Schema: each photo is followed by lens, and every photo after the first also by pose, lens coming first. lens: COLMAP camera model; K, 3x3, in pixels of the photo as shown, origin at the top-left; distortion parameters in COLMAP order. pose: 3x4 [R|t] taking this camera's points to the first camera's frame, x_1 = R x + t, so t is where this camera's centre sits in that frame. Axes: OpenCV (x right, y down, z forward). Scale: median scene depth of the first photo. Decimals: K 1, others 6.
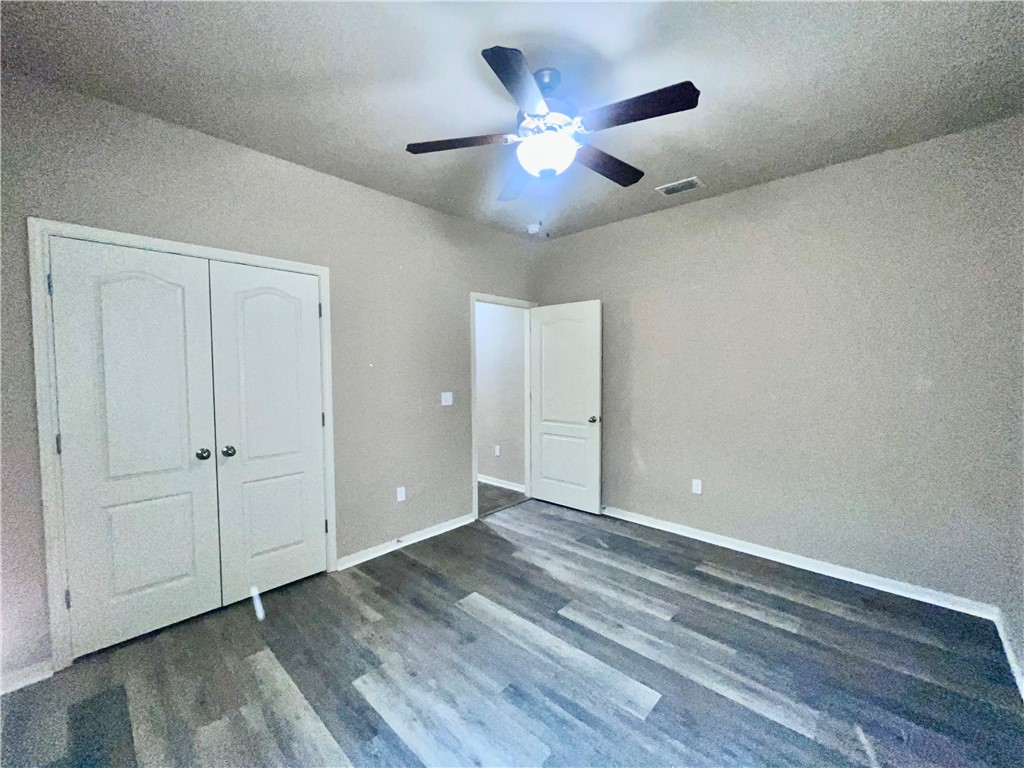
lens RADIAL K [[412.4, 0, 512.1], [0, 412.4, 386.4], [0, 0, 1]] dist [-0.002474, 0.000320]
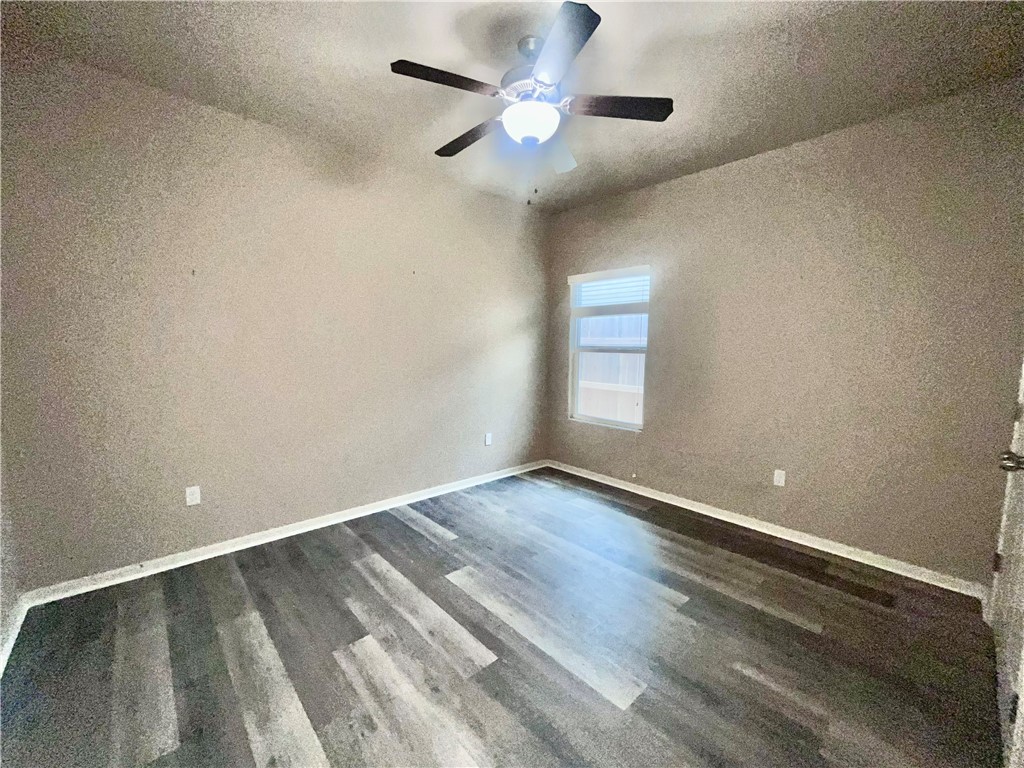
lens RADIAL K [[412.4, 0, 510.4], [0, 412.4, 382.0], [0, 0, 1]] dist [-0.002474, 0.000320]
pose [[-0.995923, -0.013831, 0.089141, 0.030195], [-0.002227, 0.991645, 0.128980, -0.049820], [-0.090180, 0.128256, -0.987633, 1.815893]]
